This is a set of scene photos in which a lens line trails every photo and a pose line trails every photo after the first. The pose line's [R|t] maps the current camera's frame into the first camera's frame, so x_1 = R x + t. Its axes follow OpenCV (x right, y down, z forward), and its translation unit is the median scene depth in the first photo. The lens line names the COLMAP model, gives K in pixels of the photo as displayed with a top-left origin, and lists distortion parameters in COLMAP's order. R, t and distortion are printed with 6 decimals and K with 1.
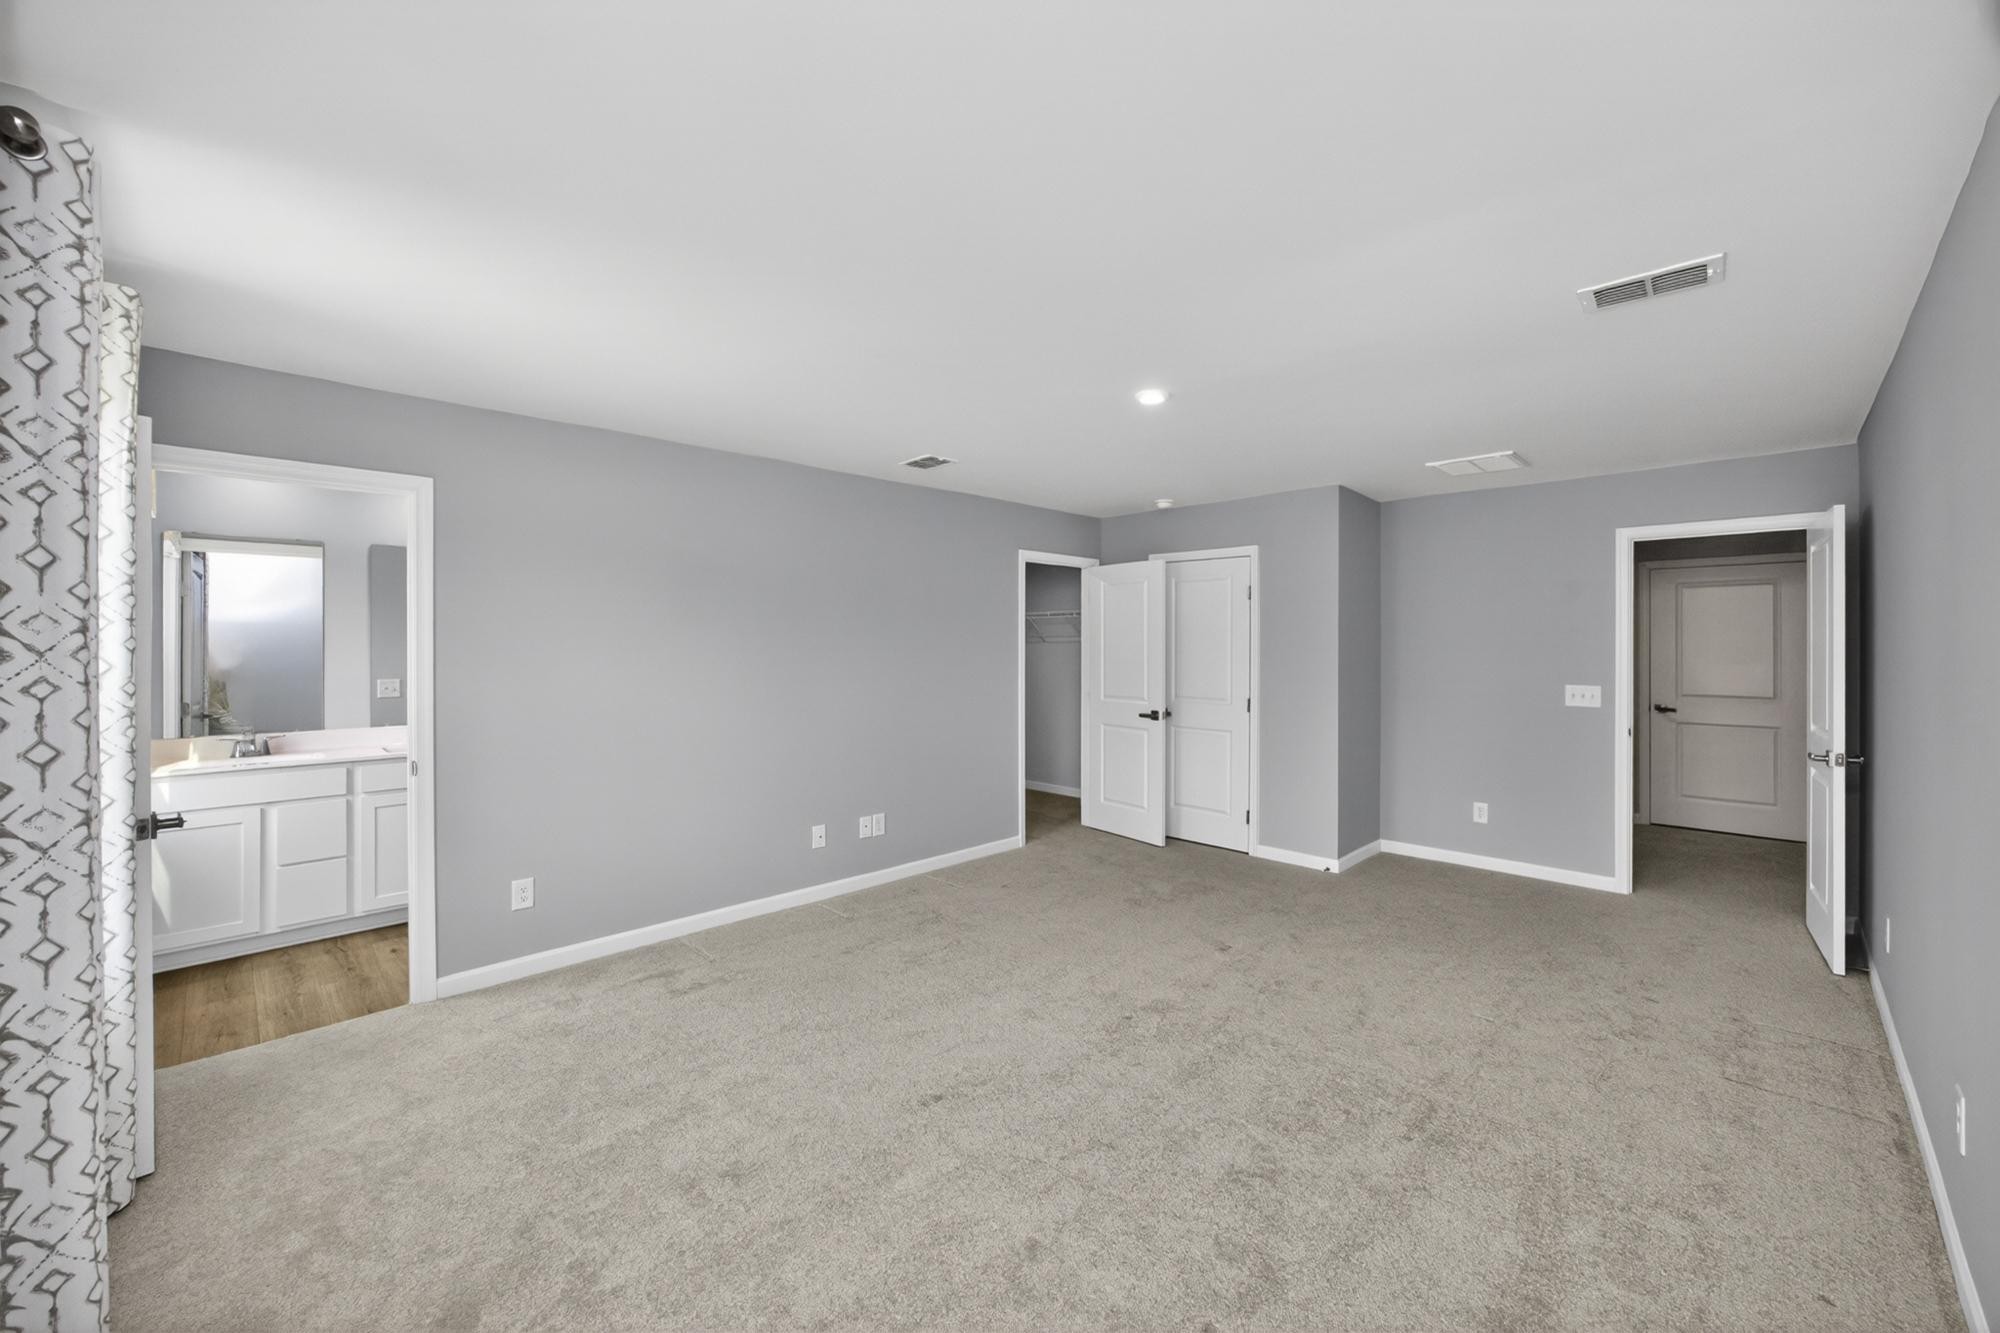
lens RADIAL K [[770.9, 0, 994.6], [0, 770.9, 653.5], [0, 0, 1]] dist [-0.032796, 0.010287]
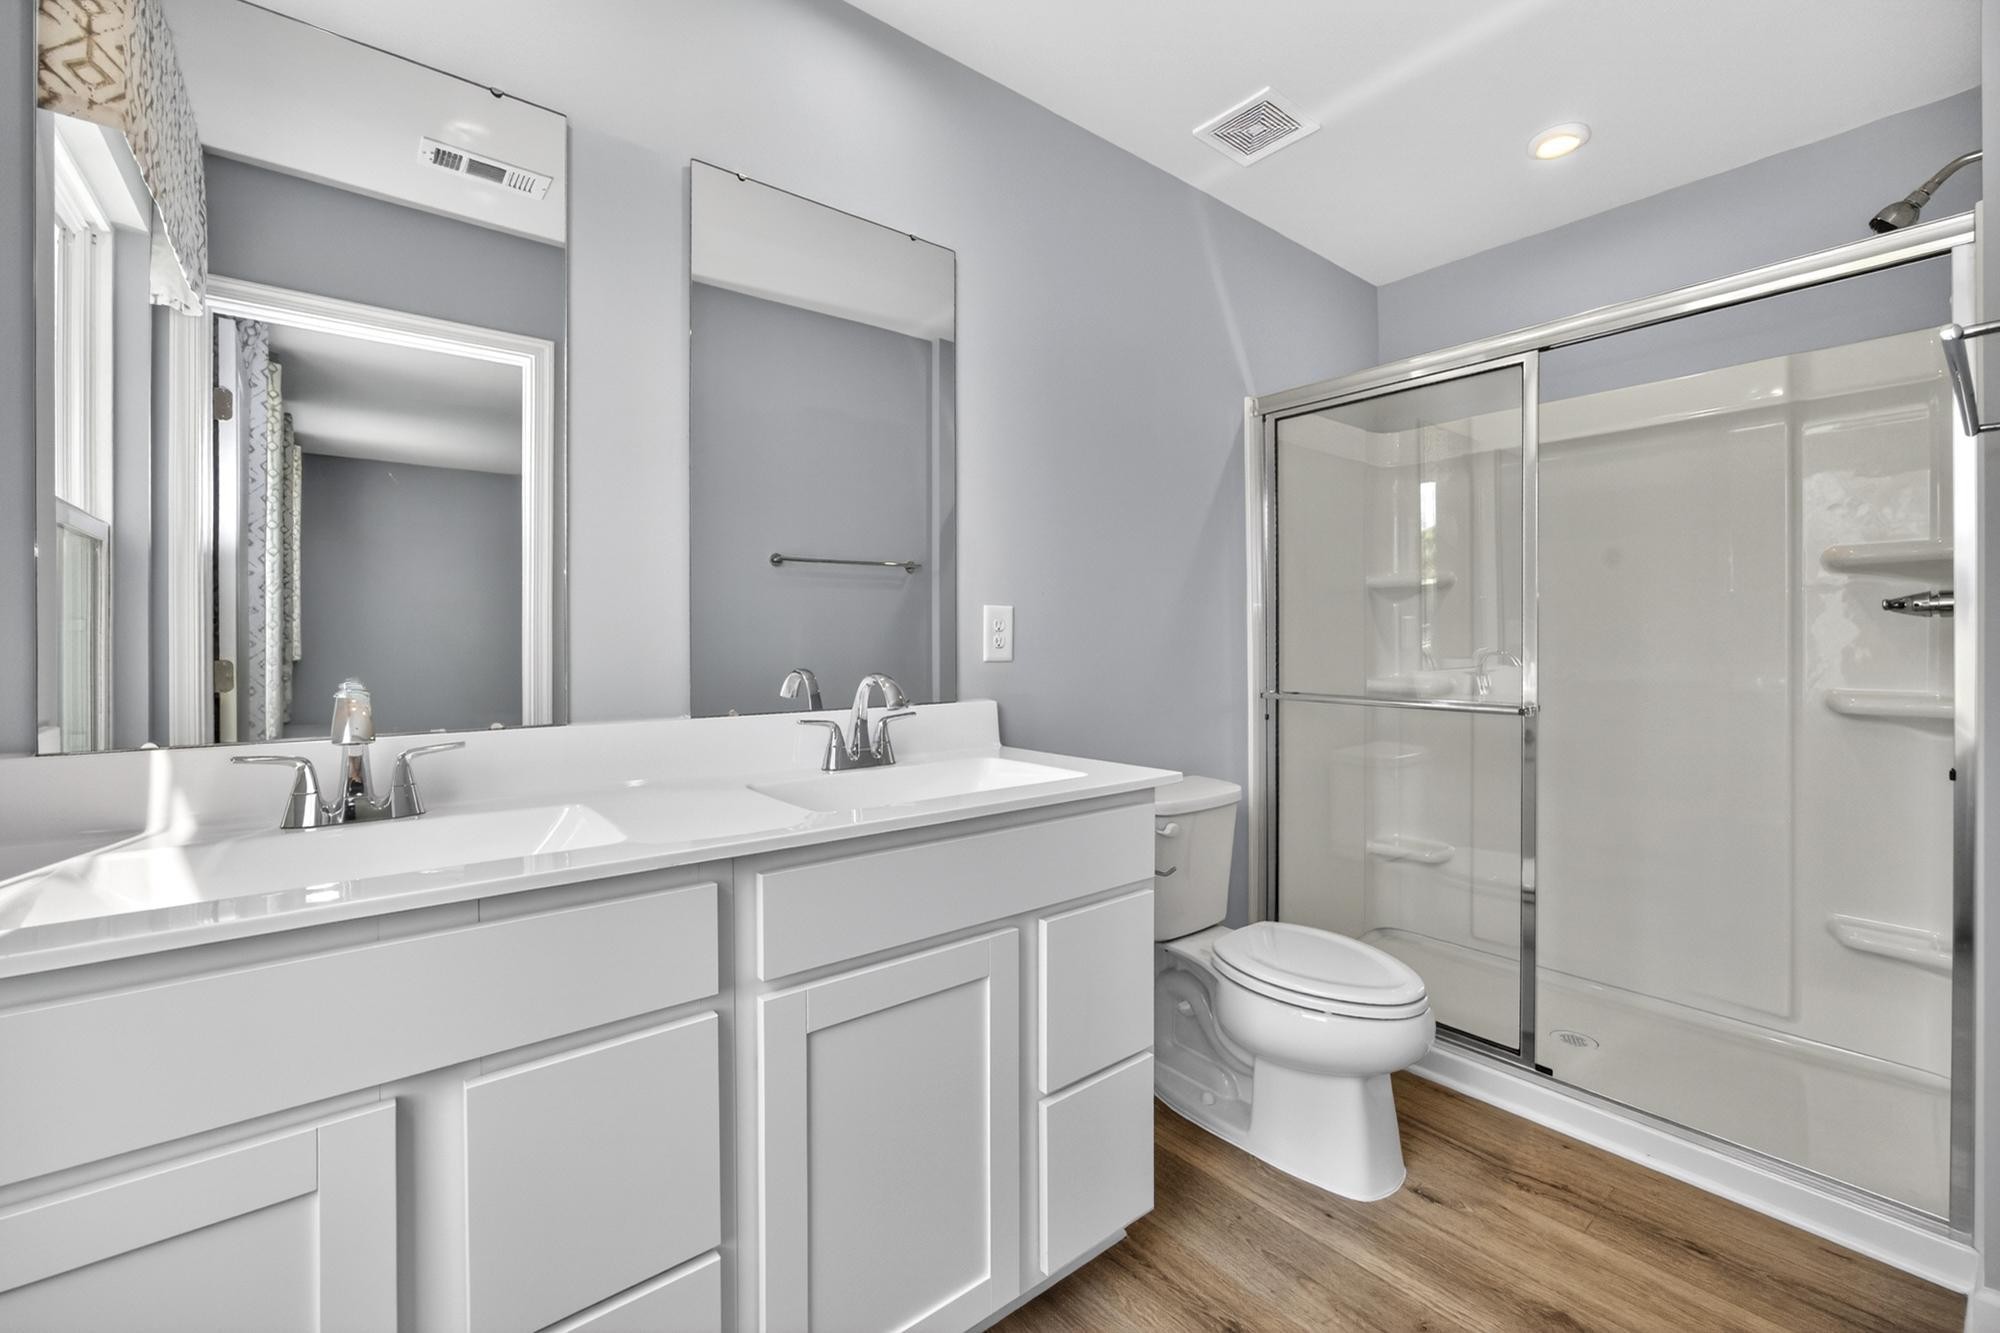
lens RADIAL K [[823.0, 0, 1001.9], [0, 823.0, 658.5], [0, 0, 1]] dist [-0.026426, 0.013450]
pose [[0.994232, -0.001556, -0.107237, -0.736984], [0.002862, 0.999924, 0.012024, 0.074949], [0.107210, -0.012262, 0.994161, 0.748298]]
